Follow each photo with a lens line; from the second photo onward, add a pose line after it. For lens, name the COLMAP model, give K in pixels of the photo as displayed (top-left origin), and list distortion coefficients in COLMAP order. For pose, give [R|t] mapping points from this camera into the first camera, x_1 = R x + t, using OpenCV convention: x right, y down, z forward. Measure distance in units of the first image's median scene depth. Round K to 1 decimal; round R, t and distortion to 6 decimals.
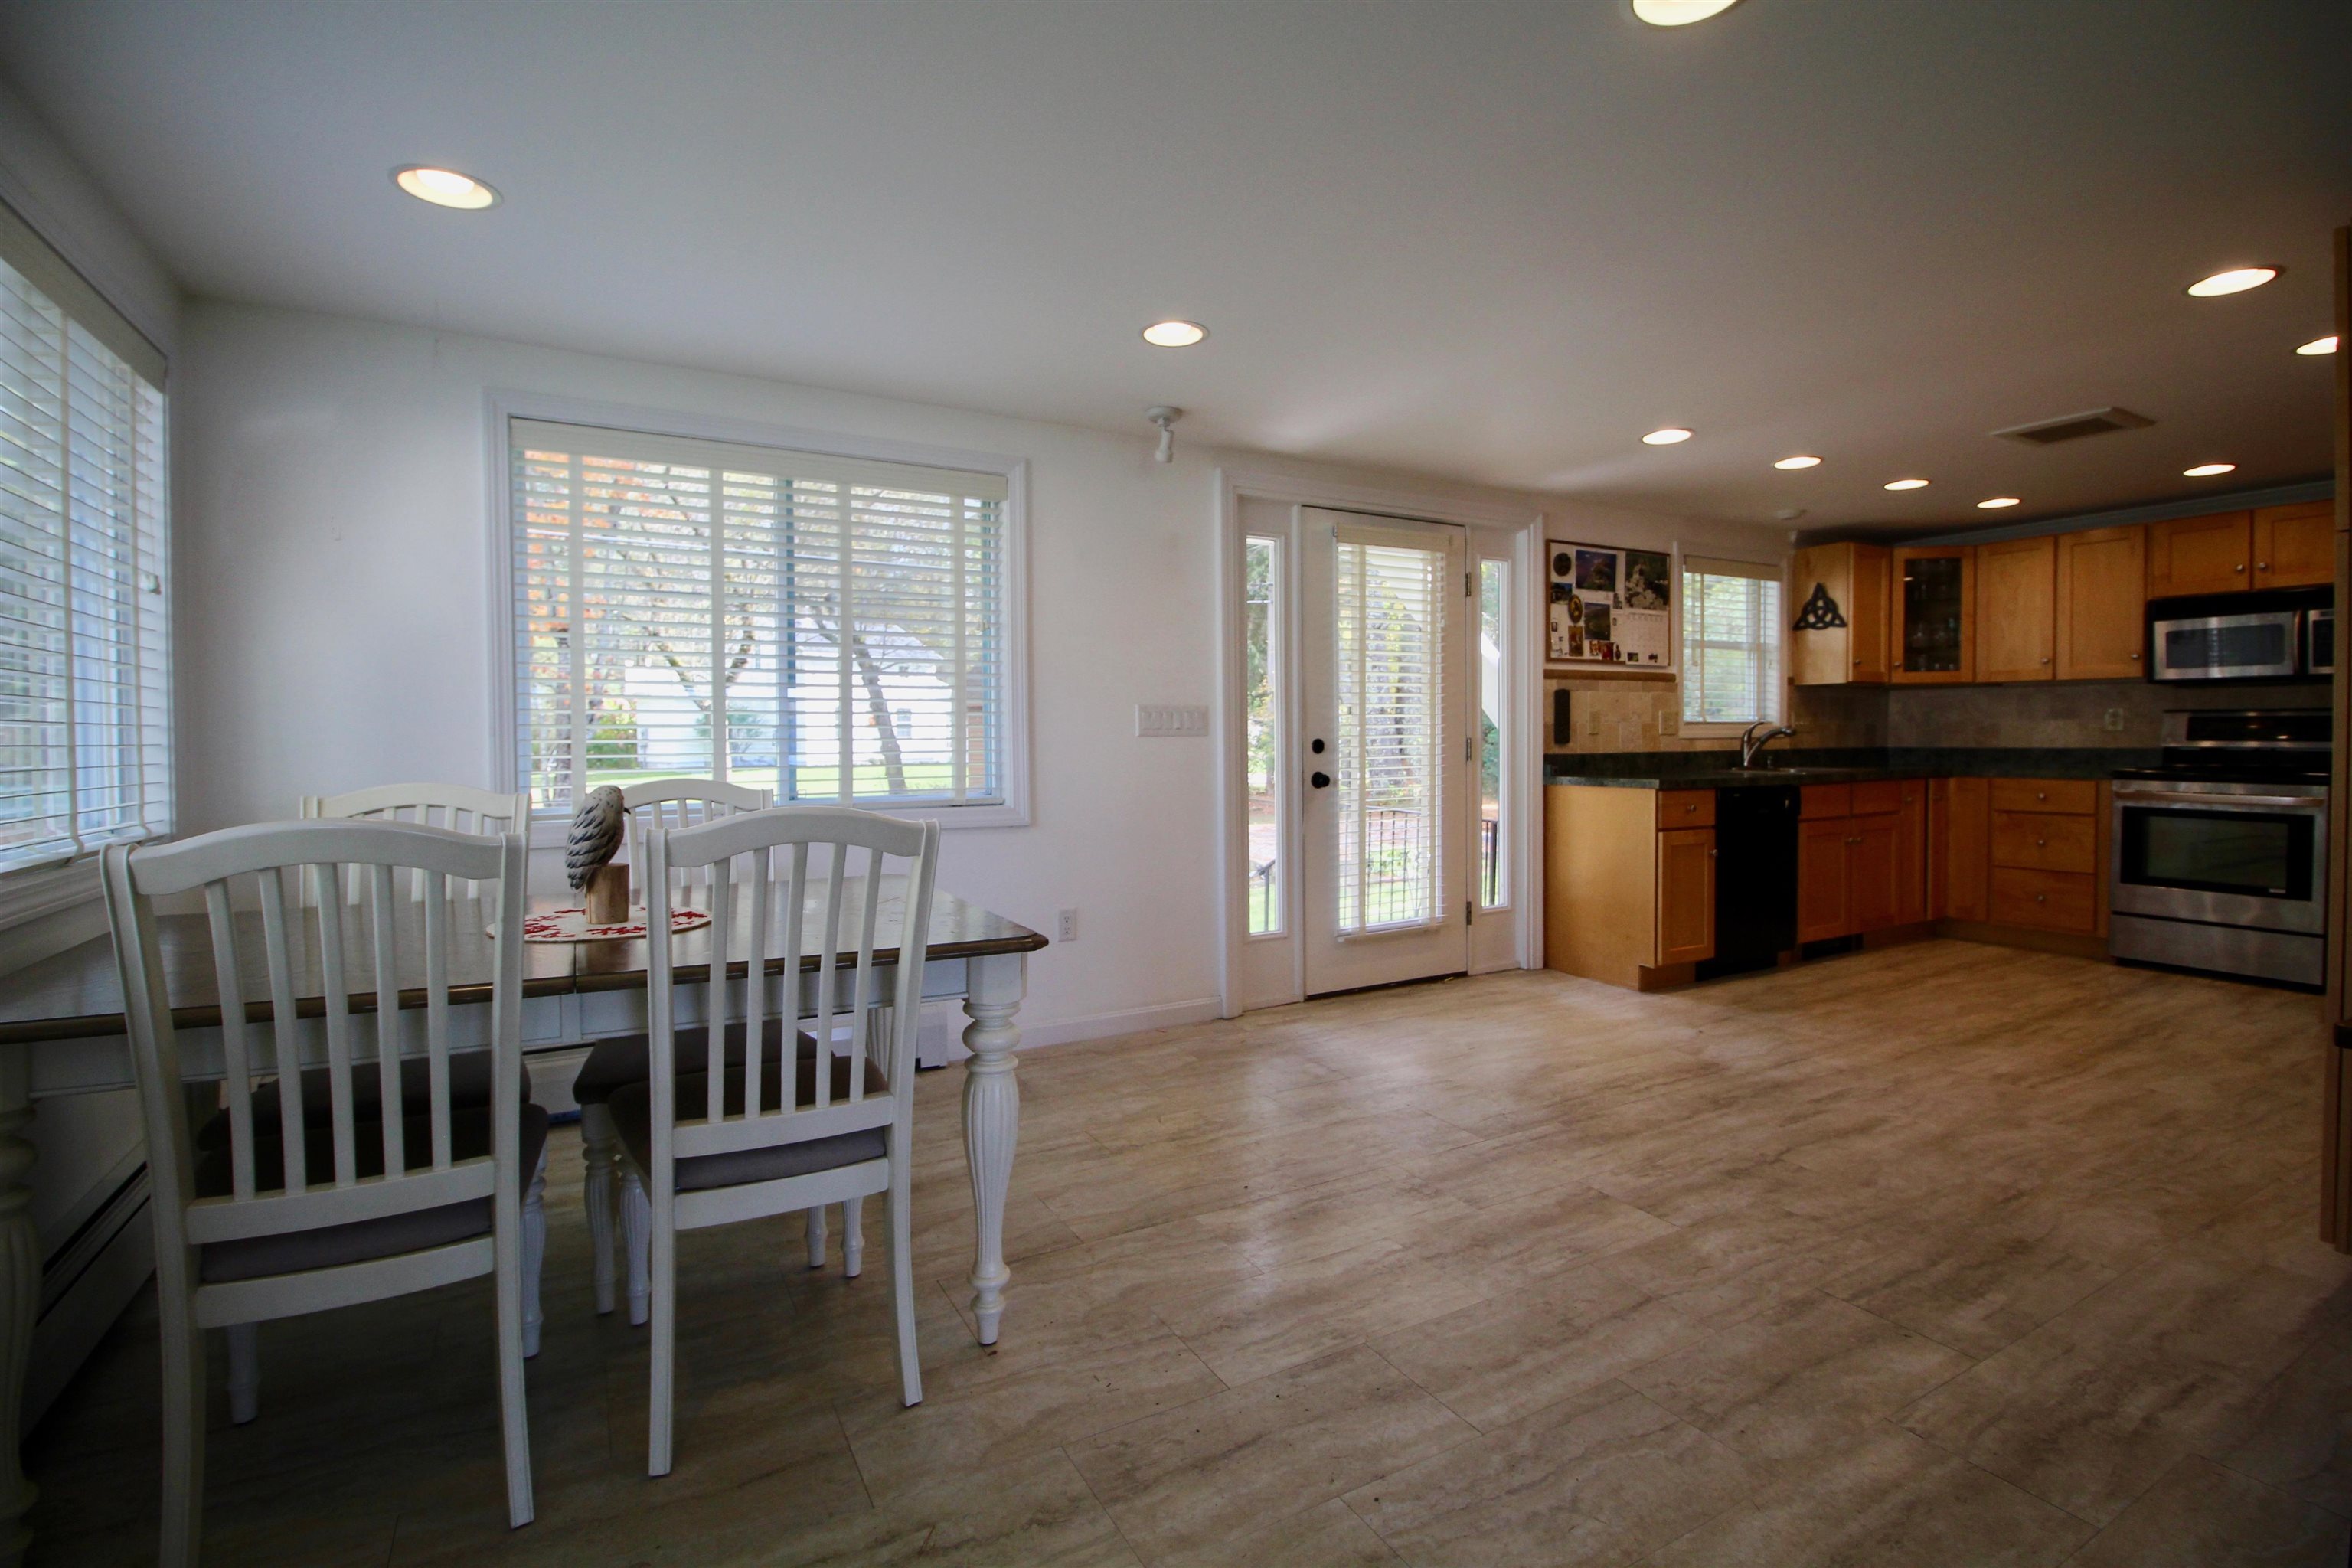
lens RADIAL K [[1075.4, 0, 1166.7], [0, 1075.4, 770.0], [0, 0, 1]] dist [0.000148, -0.000800]
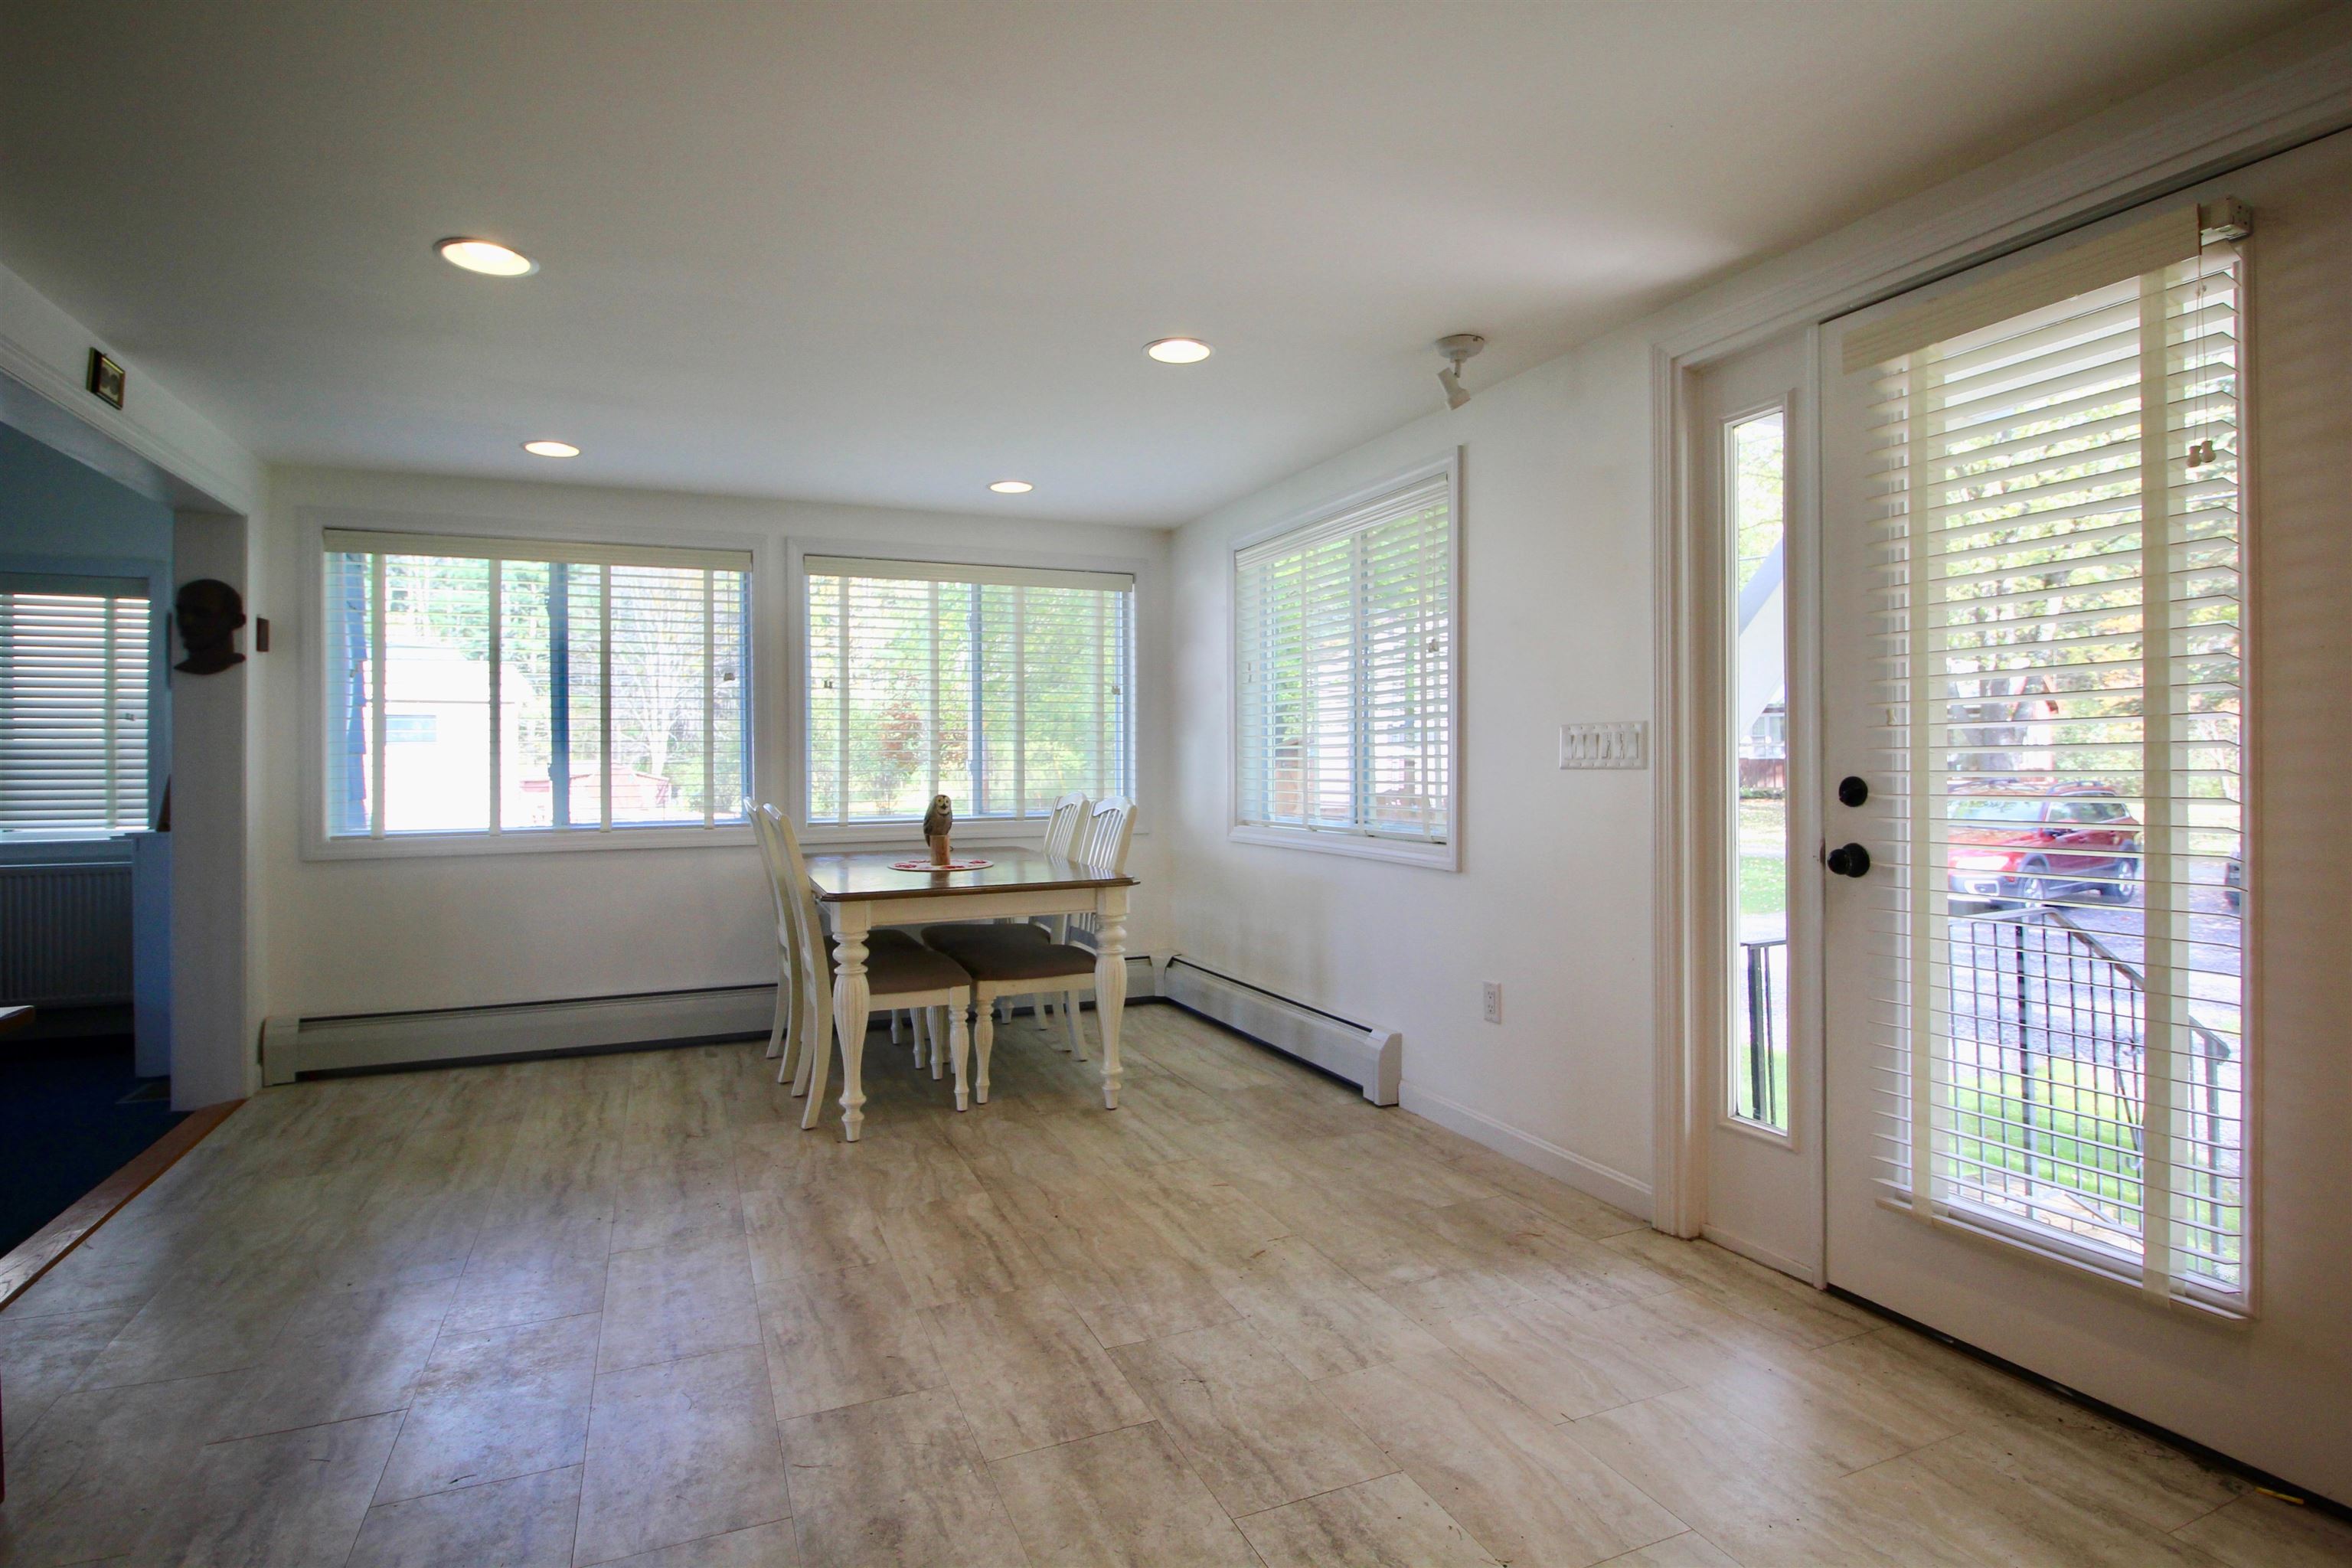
lens RADIAL K [[1145.4, 0, 1168.6], [0, 1145.4, 769.6], [0, 0, 1]] dist [-0.005298, -0.001064]
pose [[-0.081606, 0.008871, -0.996625, 1.020367], [-0.028753, 0.999523, 0.011251, -0.043170], [0.996250, 0.029575, -0.081313, 1.075125]]
